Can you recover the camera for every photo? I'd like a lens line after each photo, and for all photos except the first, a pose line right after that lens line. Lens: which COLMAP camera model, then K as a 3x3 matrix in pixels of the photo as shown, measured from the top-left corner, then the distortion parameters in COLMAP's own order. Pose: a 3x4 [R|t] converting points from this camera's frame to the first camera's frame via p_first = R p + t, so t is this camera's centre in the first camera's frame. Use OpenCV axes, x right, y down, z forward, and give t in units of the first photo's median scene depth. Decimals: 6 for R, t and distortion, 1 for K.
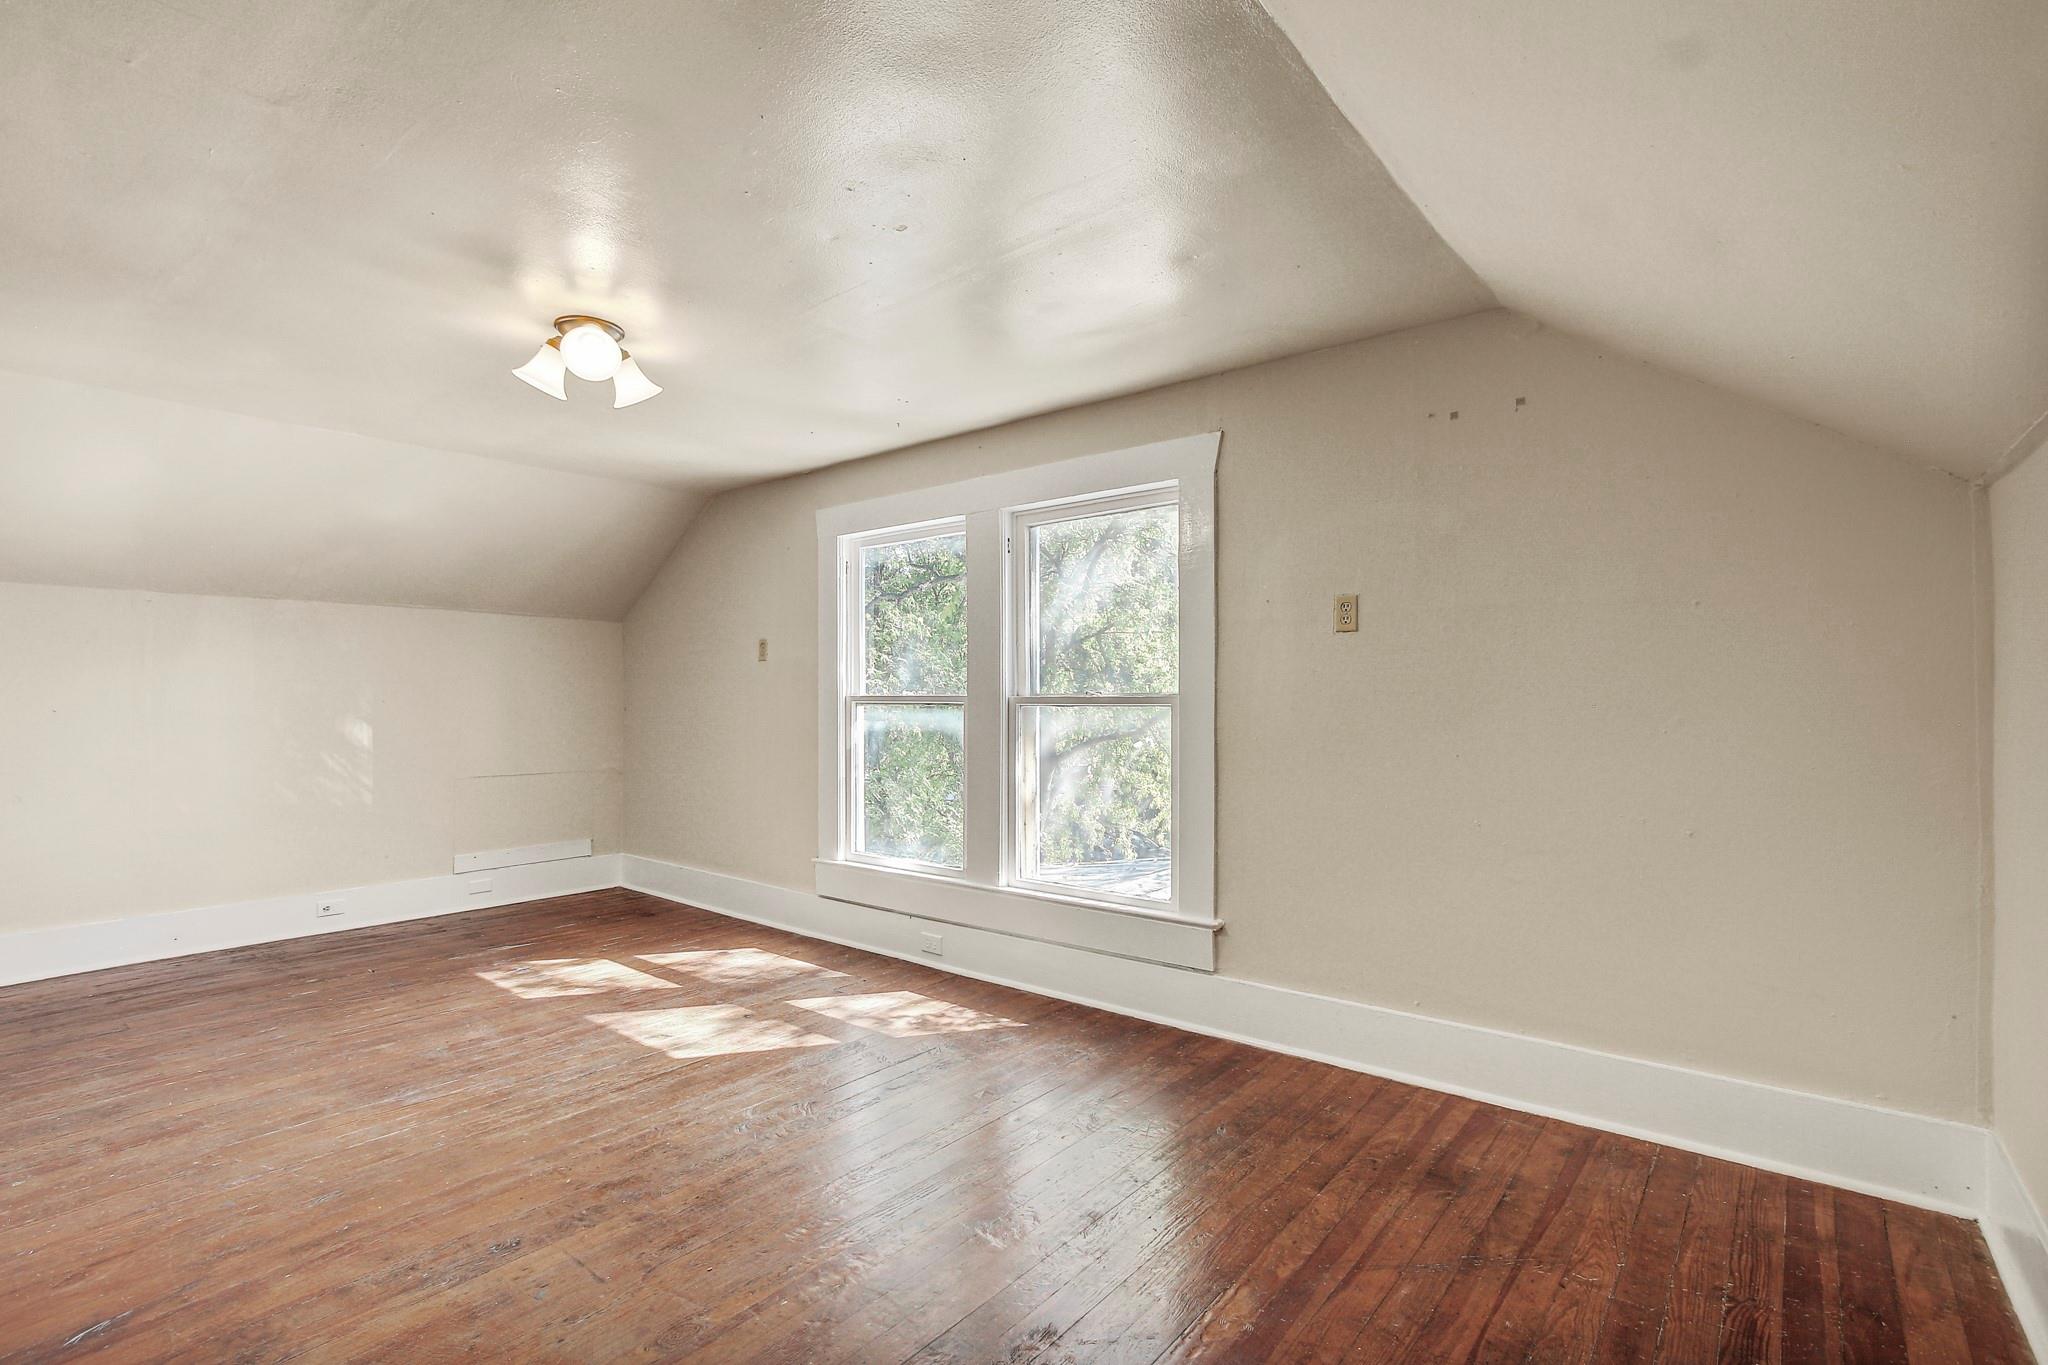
lens RADIAL K [[944.0, 0, 1023.9], [0, 944.0, 692.4], [0, 0, 1]] dist [-0.012601, 0.004343]
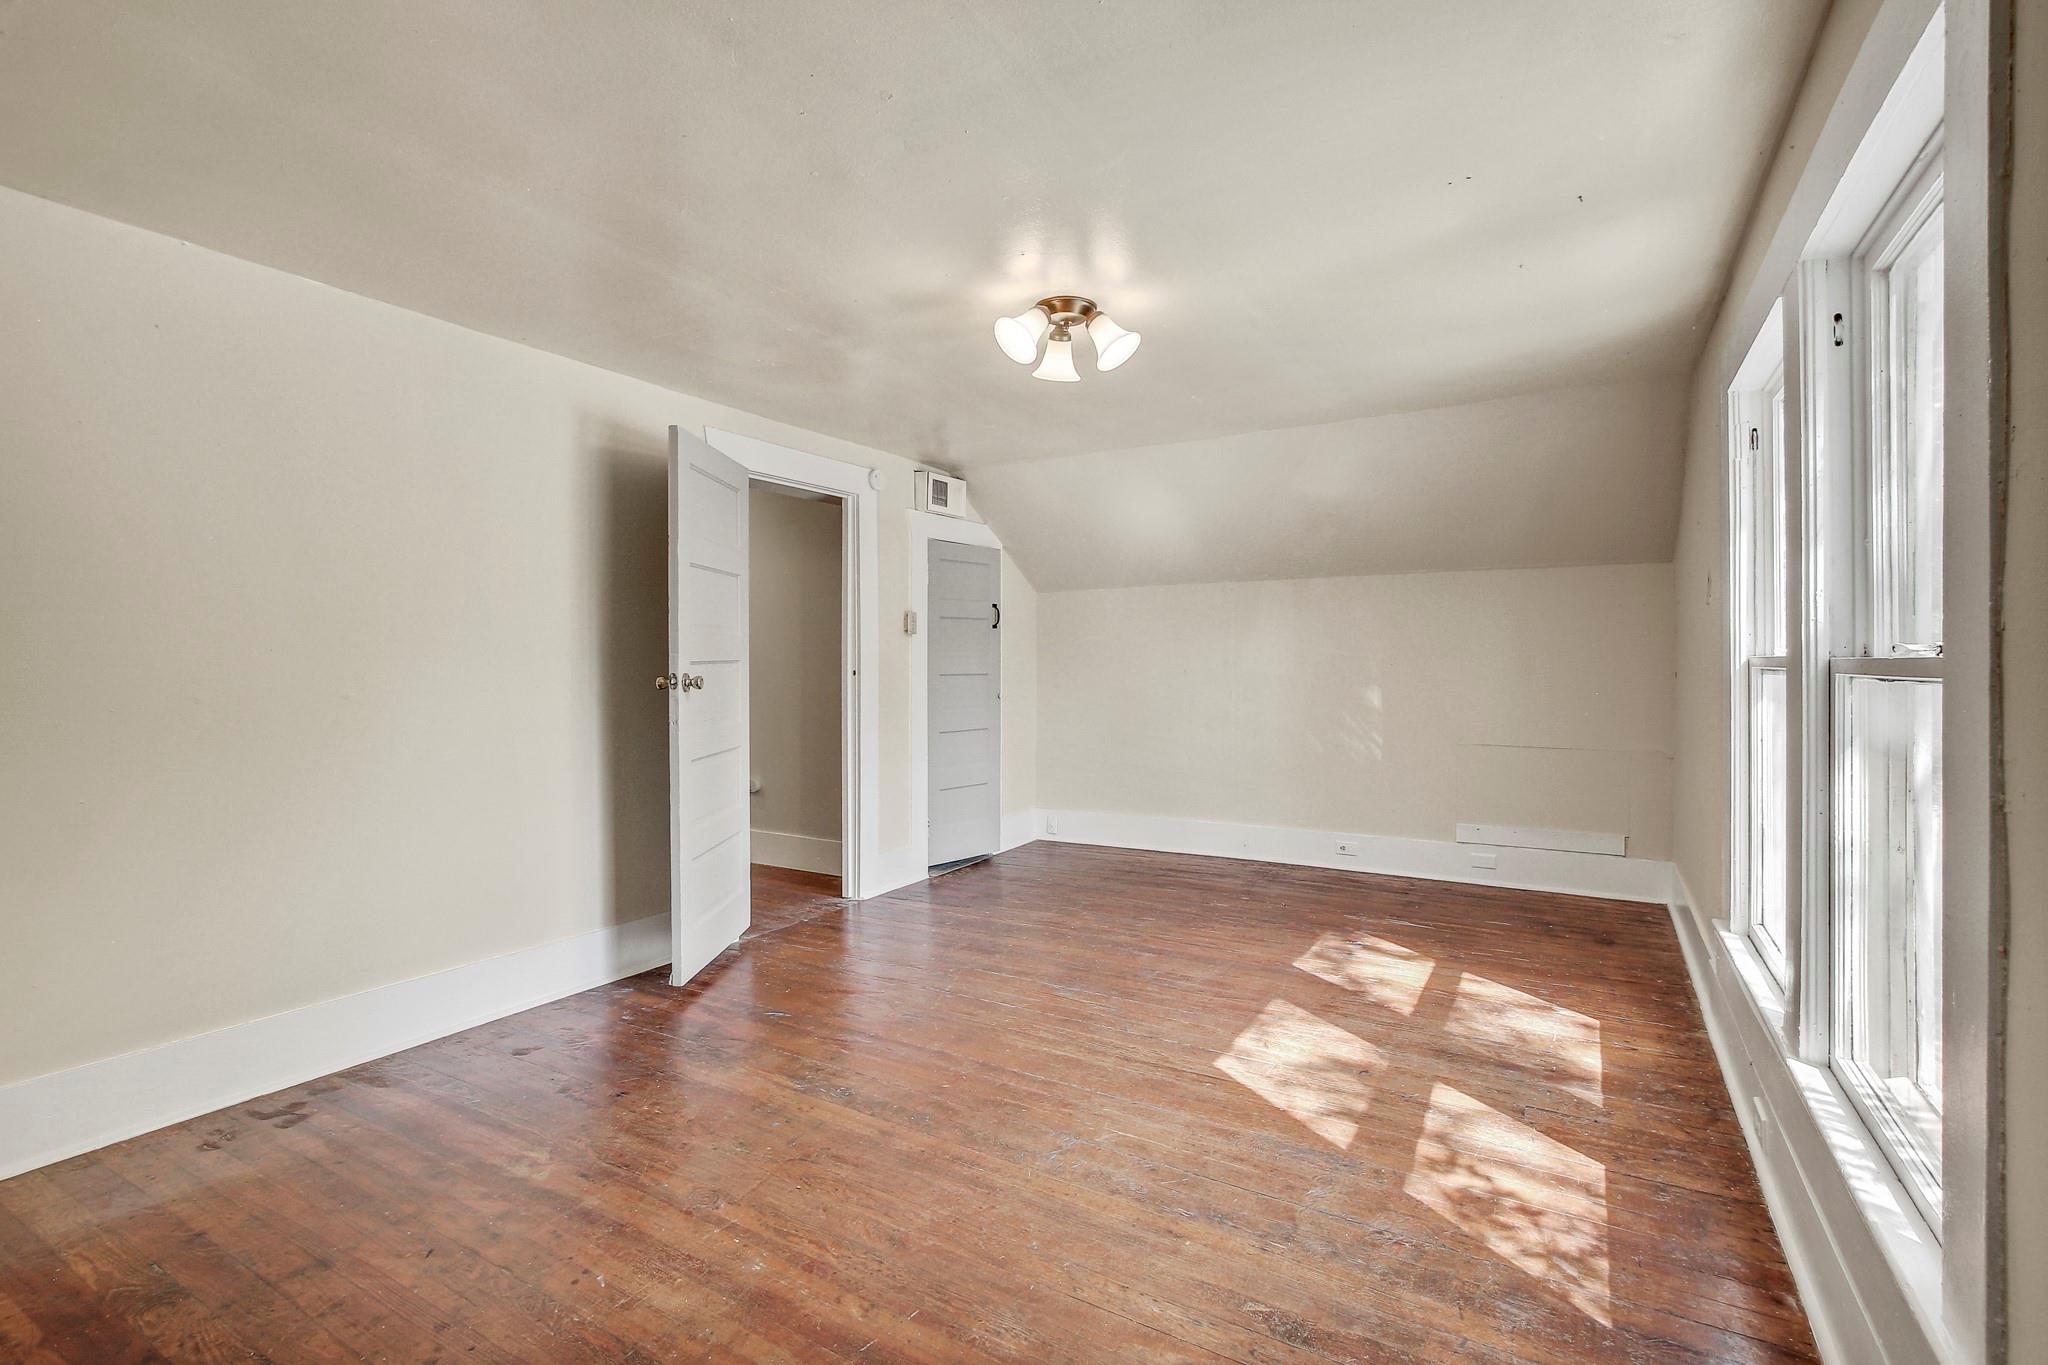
lens RADIAL K [[944.0, 0, 1022.2], [0, 944.0, 666.5], [0, 0, 1]] dist [-0.012601, 0.004343]
pose [[0.147999, 0.003655, -0.988981, 0.428459], [0.005751, 0.999973, 0.004556, 0.005846], [0.988971, -0.006362, 0.147974, 0.610214]]
